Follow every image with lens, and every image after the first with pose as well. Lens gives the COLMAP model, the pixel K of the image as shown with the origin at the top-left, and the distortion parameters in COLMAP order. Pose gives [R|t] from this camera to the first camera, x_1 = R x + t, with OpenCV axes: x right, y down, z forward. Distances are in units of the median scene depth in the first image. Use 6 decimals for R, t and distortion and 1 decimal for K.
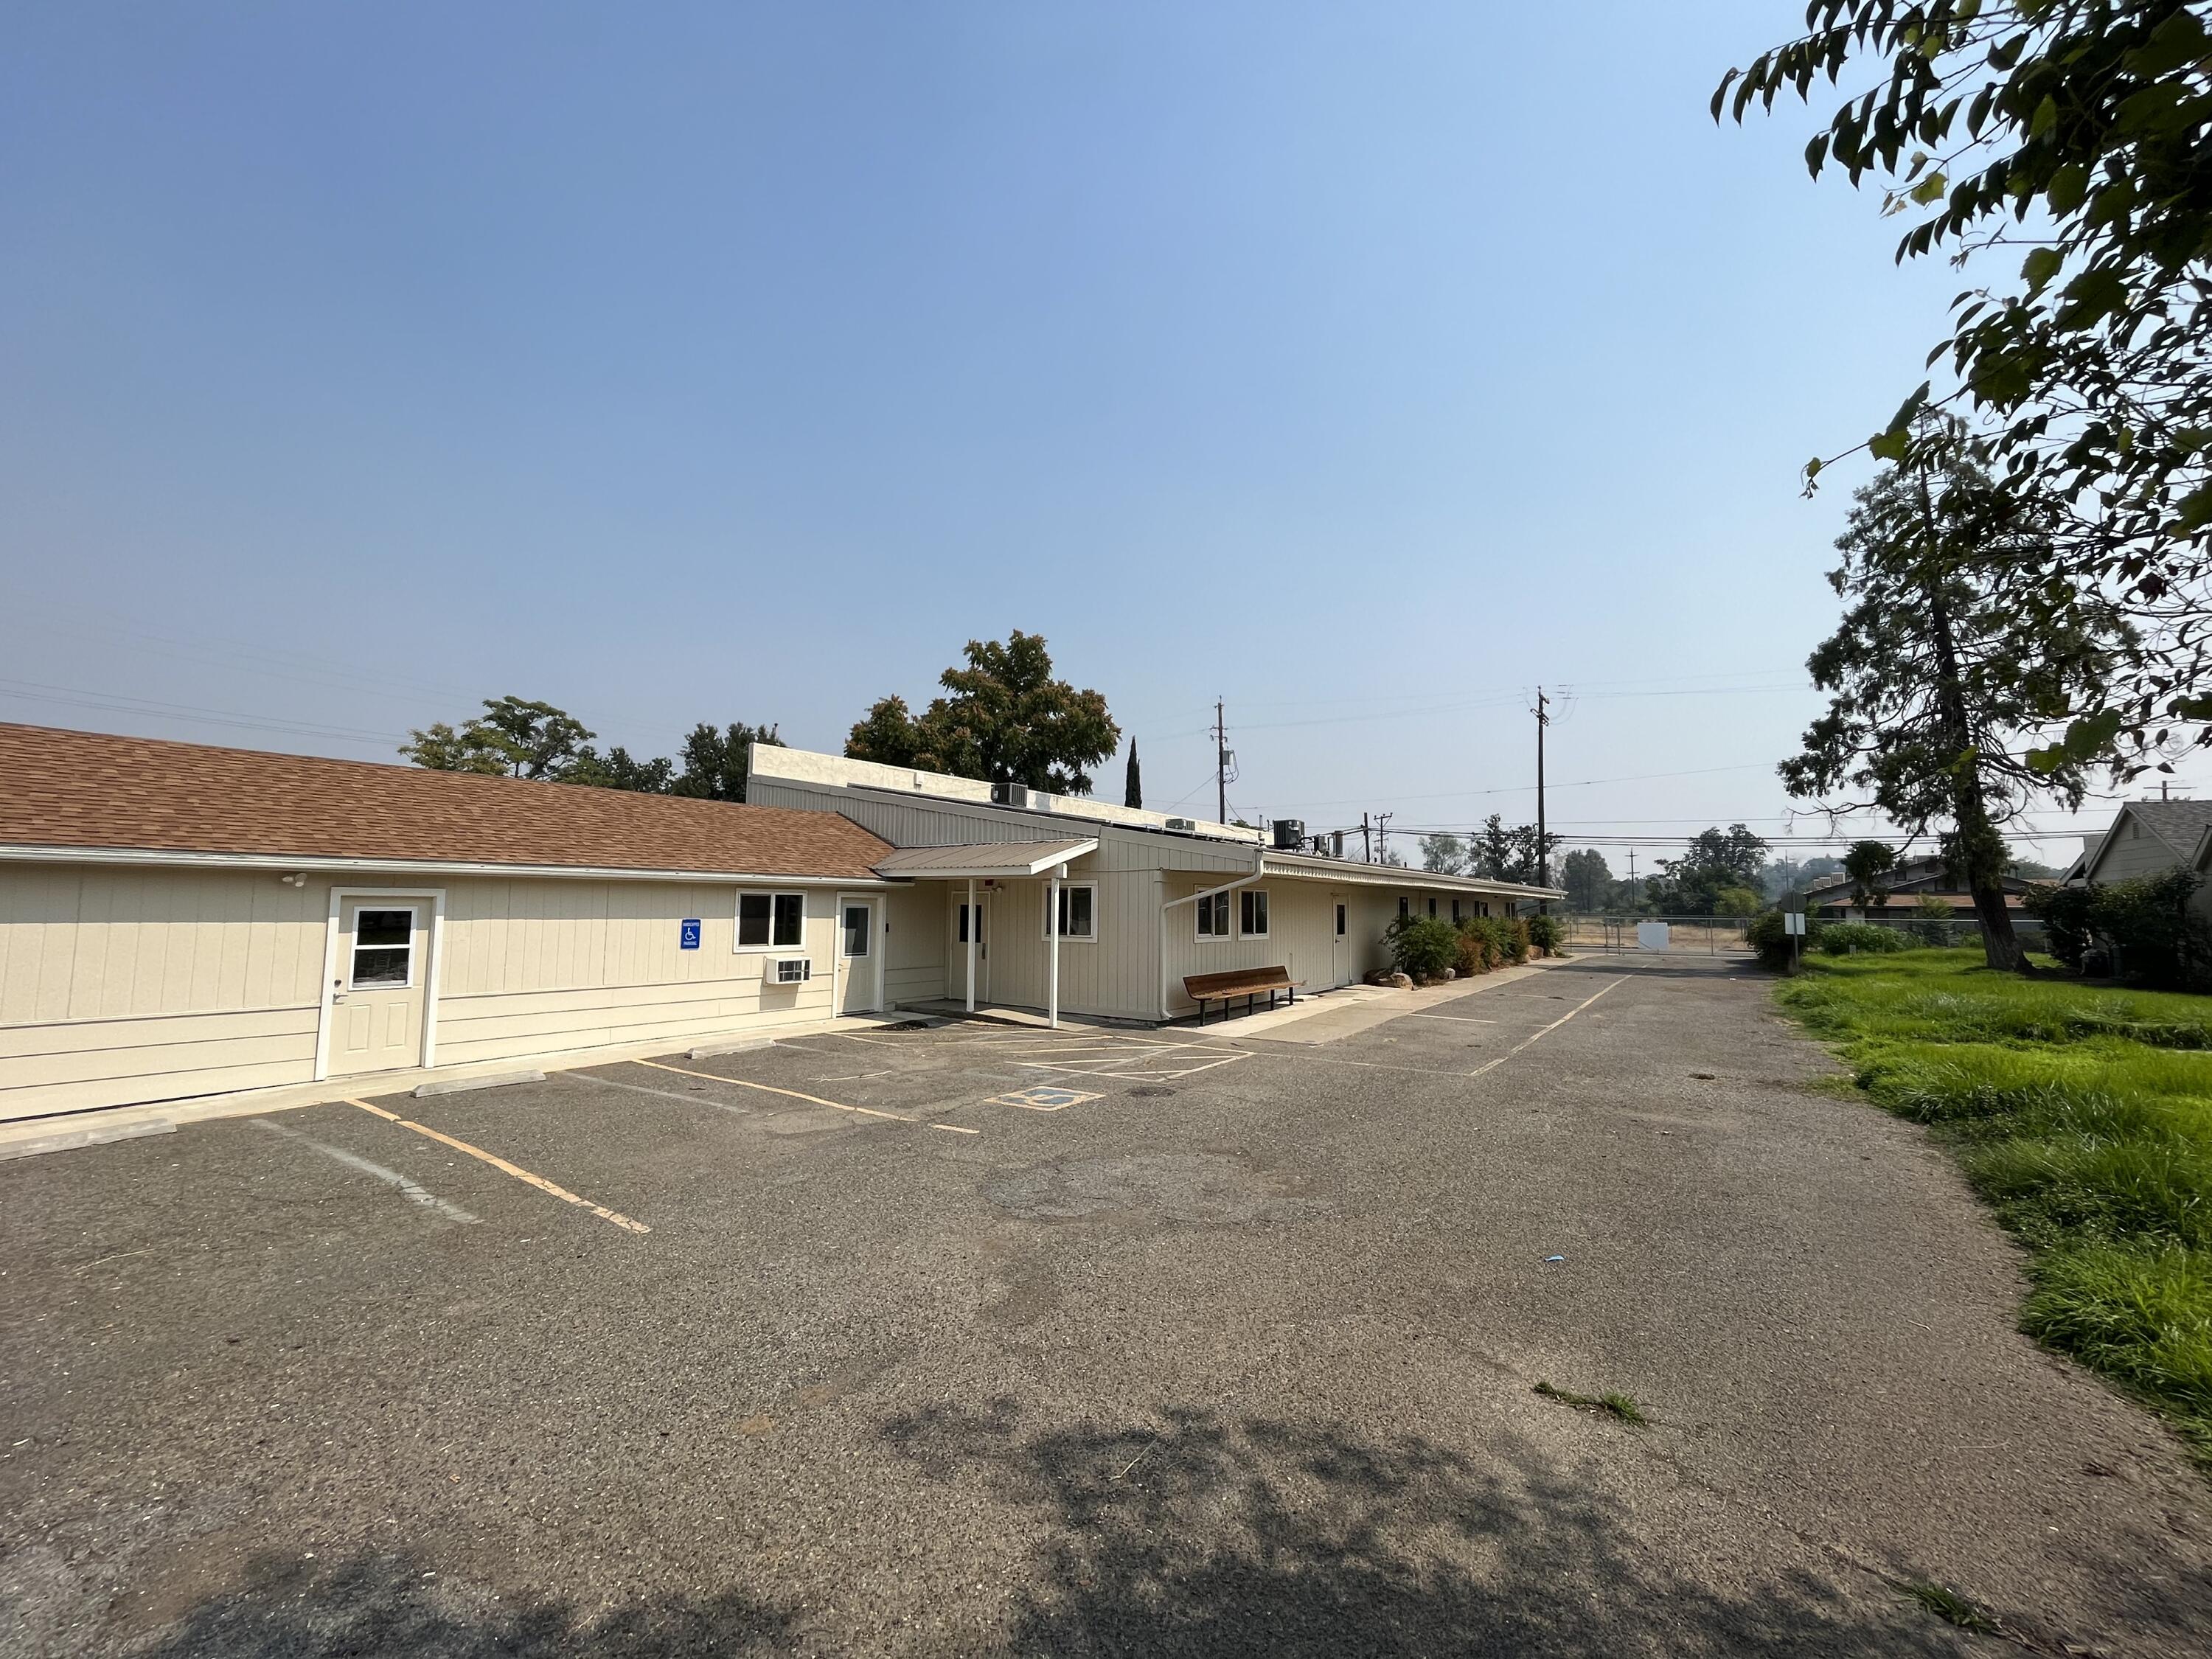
lens RADIAL K [[884.8, 0, 1104.6], [0, 884.8, 849.3], [0, 0, 1]] dist [-0.003650, -0.000002]
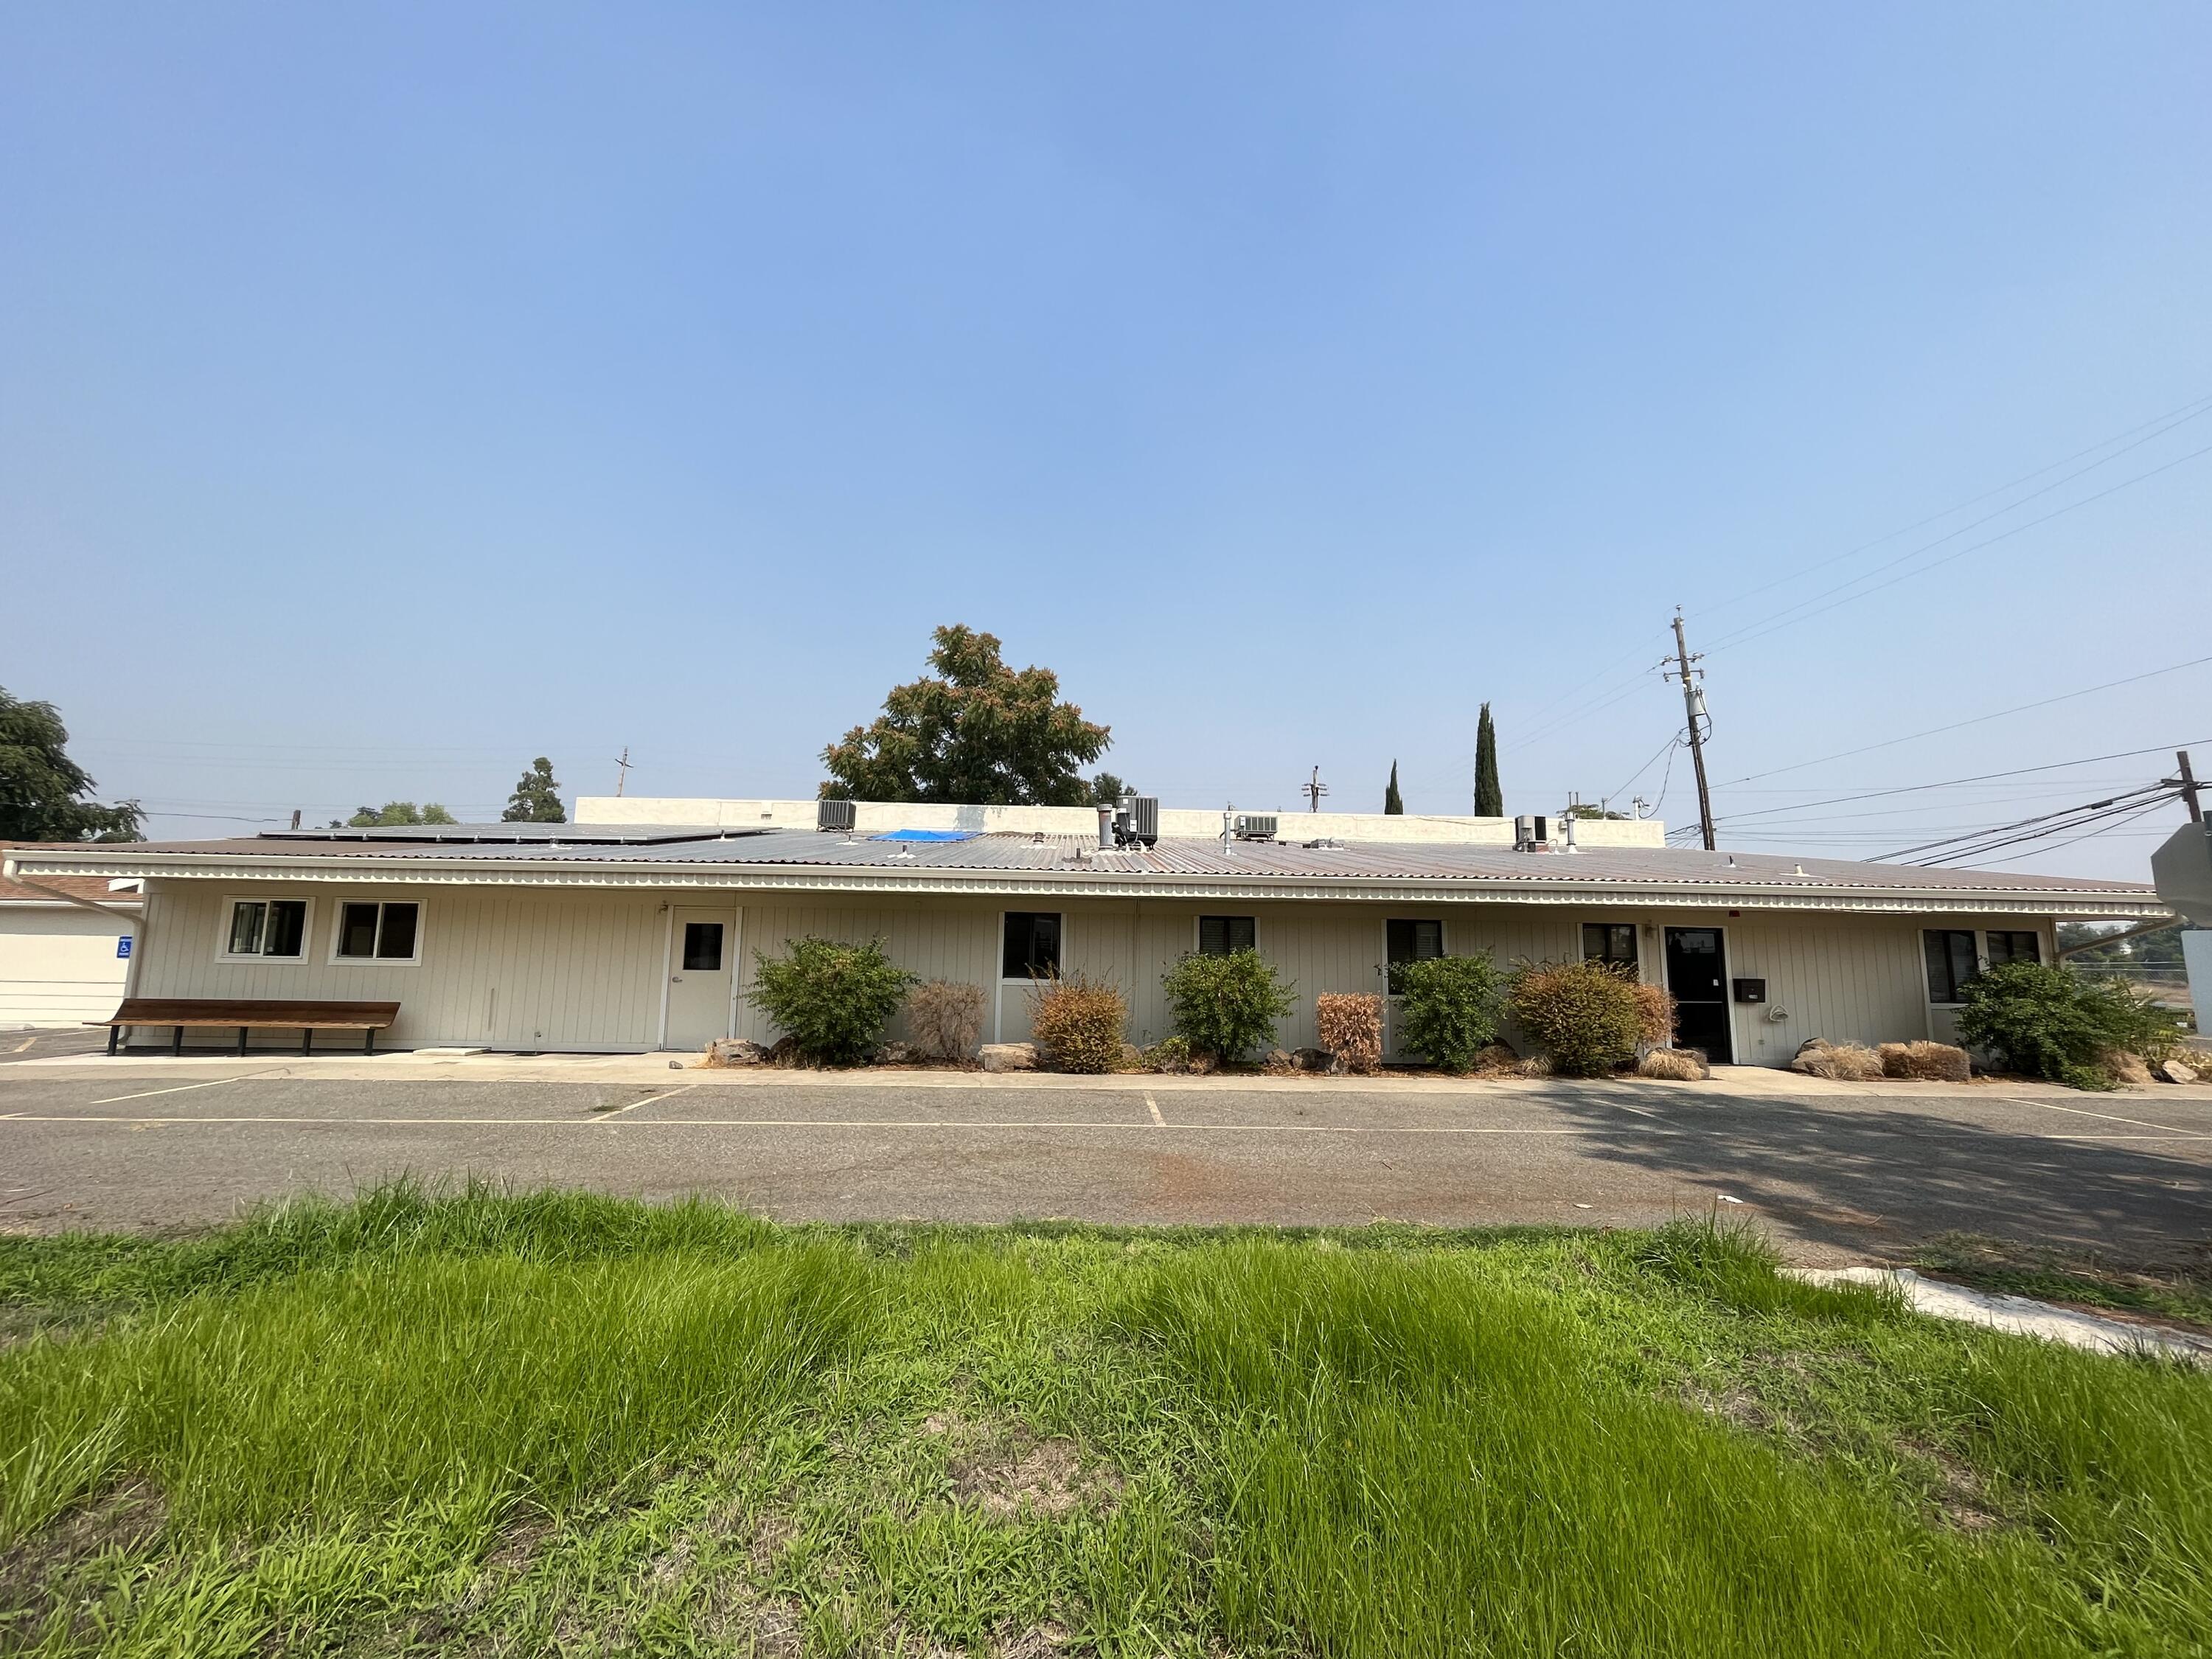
lens RADIAL K [[884.8, 0, 1112.4], [0, 884.8, 822.6], [0, 0, 1]] dist [-0.003650, -0.000002]
pose [[0.600249, -0.120416, -0.790696, 1.193878], [0.043065, 0.992033, -0.118385, 0.100740], [0.798653, 0.037009, 0.600653, 1.067157]]
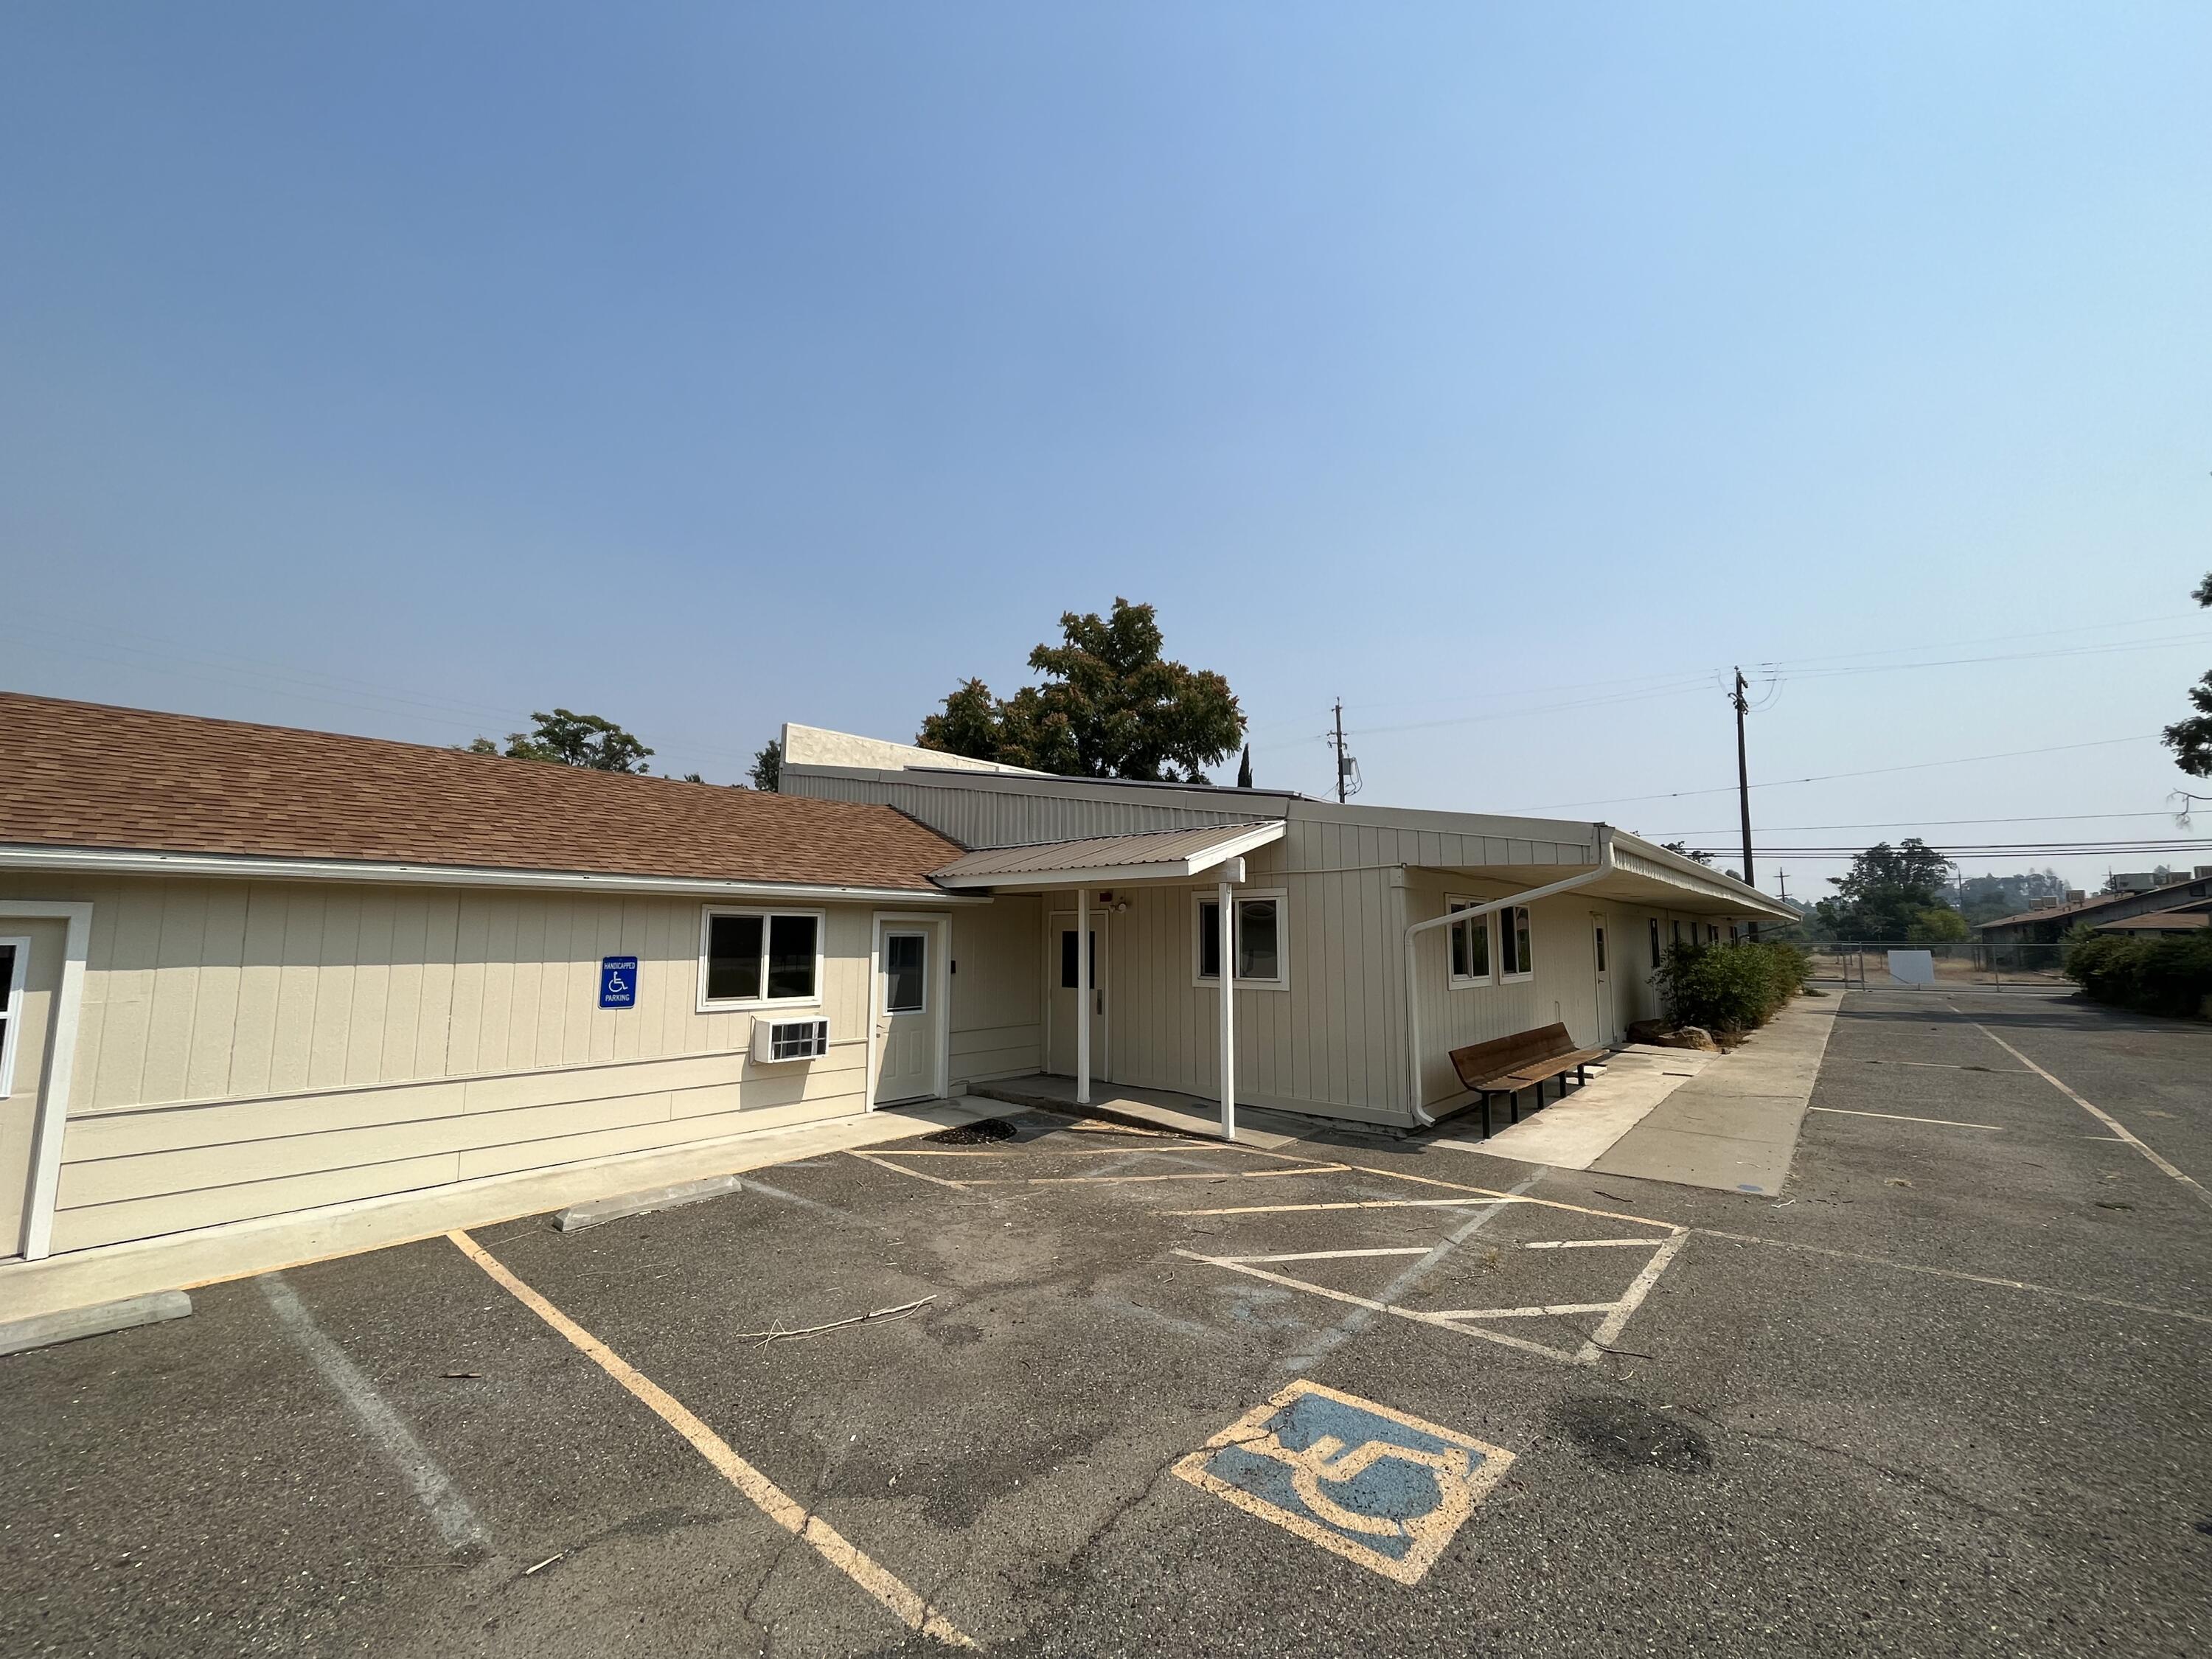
lens RADIAL K [[884.8, 0, 1118.6], [0, 884.8, 836.4], [0, 0, 1]] dist [-0.003650, -0.000002]
pose [[0.996520, -0.017928, -0.081402, -0.065198], [0.013865, 0.998642, -0.050217, 0.025011], [0.082192, 0.048913, 0.995415, 0.332304]]
